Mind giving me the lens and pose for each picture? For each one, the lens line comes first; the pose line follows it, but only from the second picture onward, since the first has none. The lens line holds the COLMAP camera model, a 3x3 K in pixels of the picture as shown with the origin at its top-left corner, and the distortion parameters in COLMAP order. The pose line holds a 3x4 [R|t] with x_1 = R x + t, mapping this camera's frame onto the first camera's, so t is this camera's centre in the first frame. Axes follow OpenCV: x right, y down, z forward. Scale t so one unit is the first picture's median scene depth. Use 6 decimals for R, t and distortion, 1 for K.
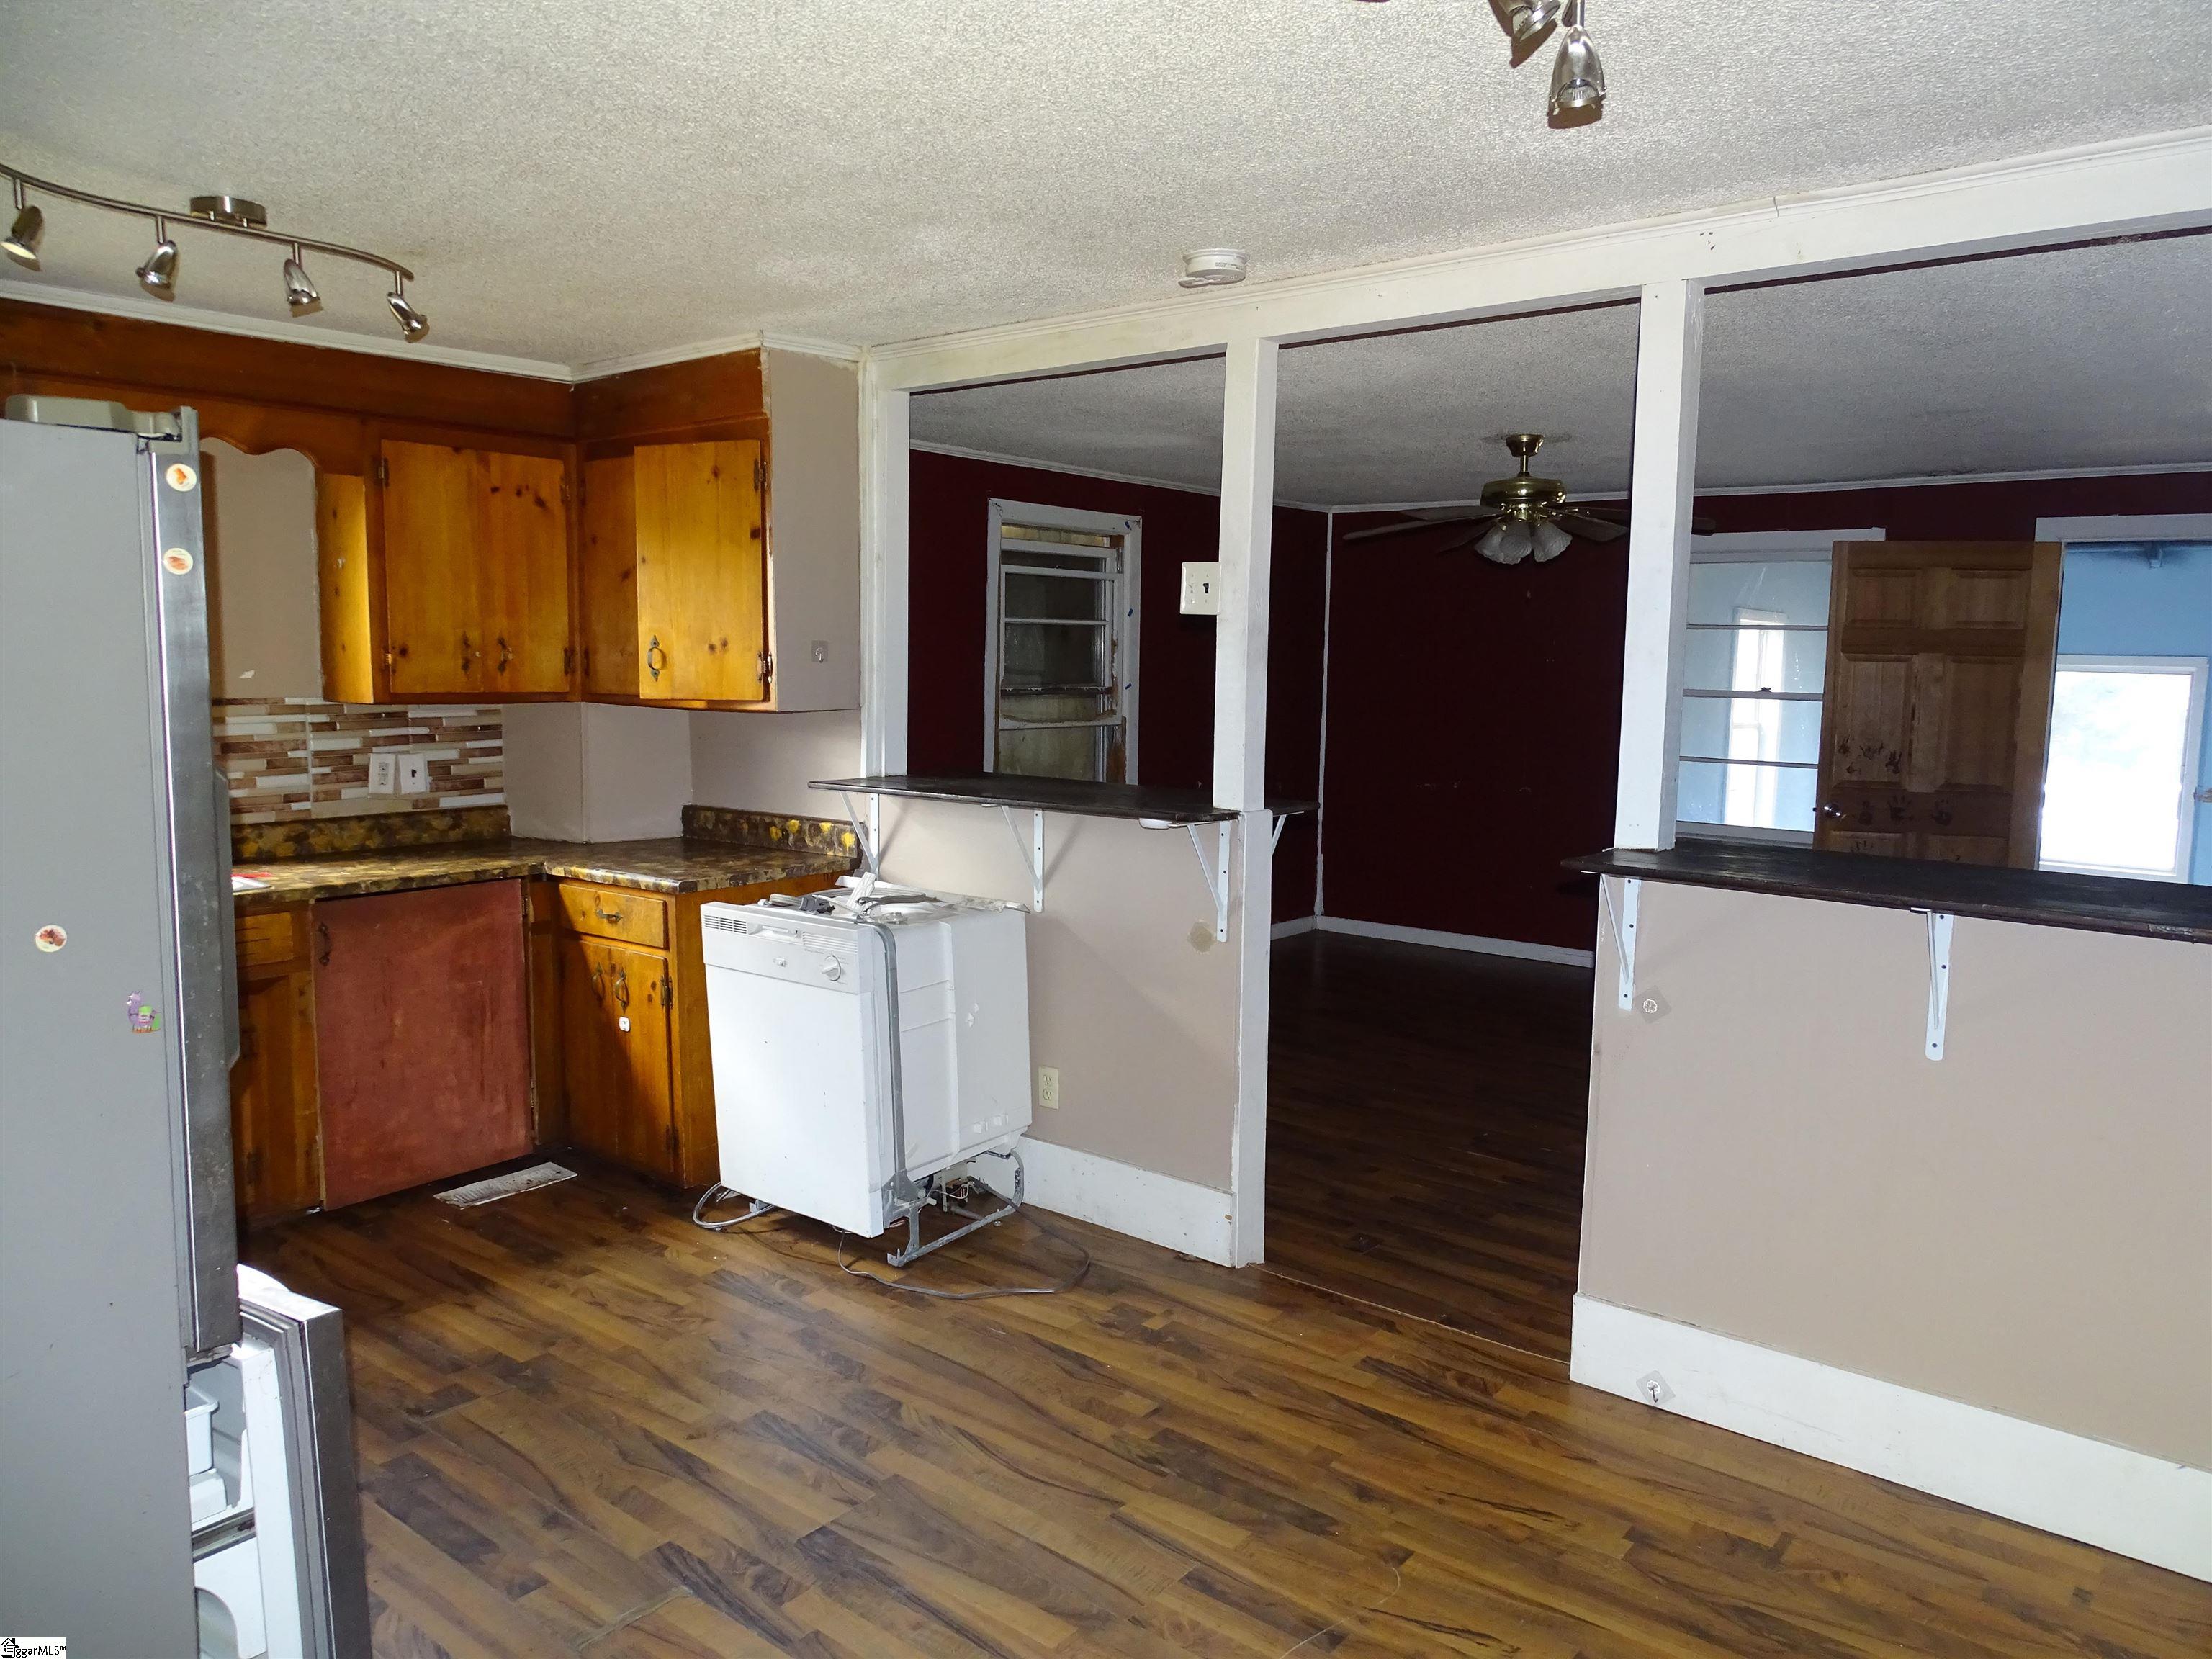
lens RADIAL K [[1610.2, 0, 1109.8], [0, 1610.2, 827.2], [0, 0, 1]] dist [0.044956, -0.004234]
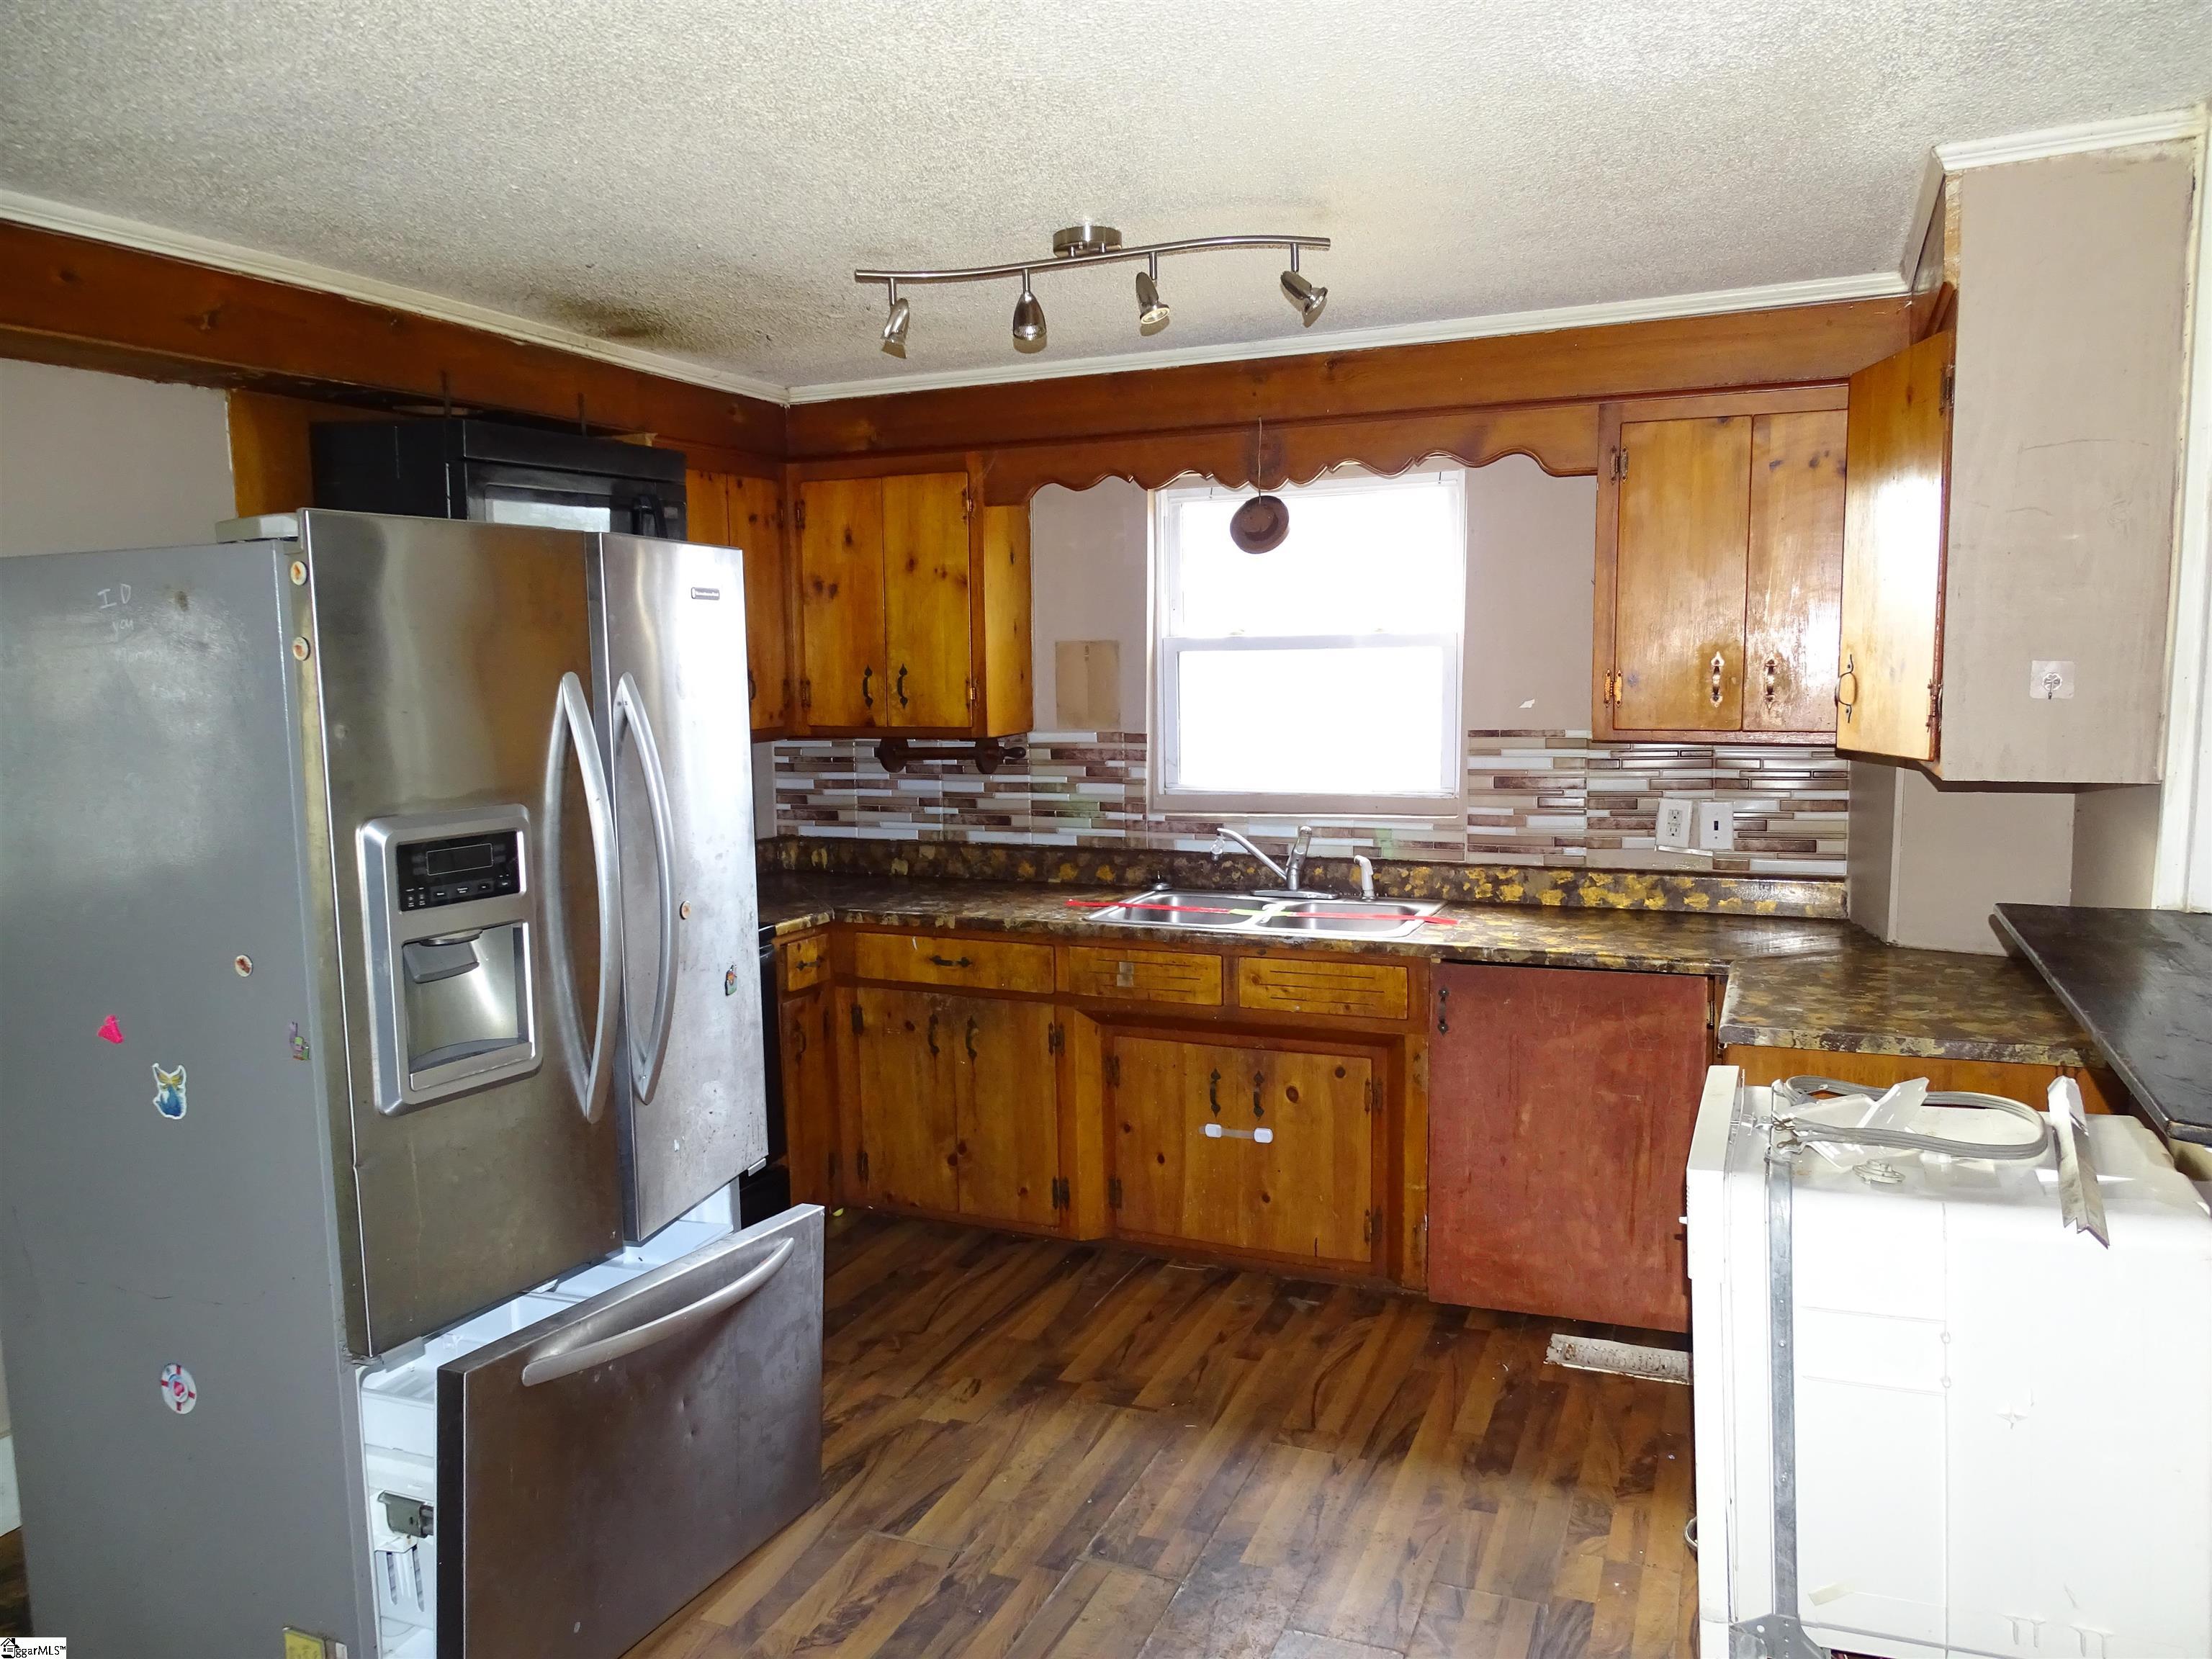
lens RADIAL K [[1610.2, 0, 1111.0], [0, 1610.2, 836.4], [0, 0, 1]] dist [0.044956, -0.004234]
pose [[0.300123, 0.102045, -0.948427, 0.279702], [-0.086890, 0.993053, 0.079351, -0.073381], [0.949935, 0.058594, 0.306904, 0.516326]]
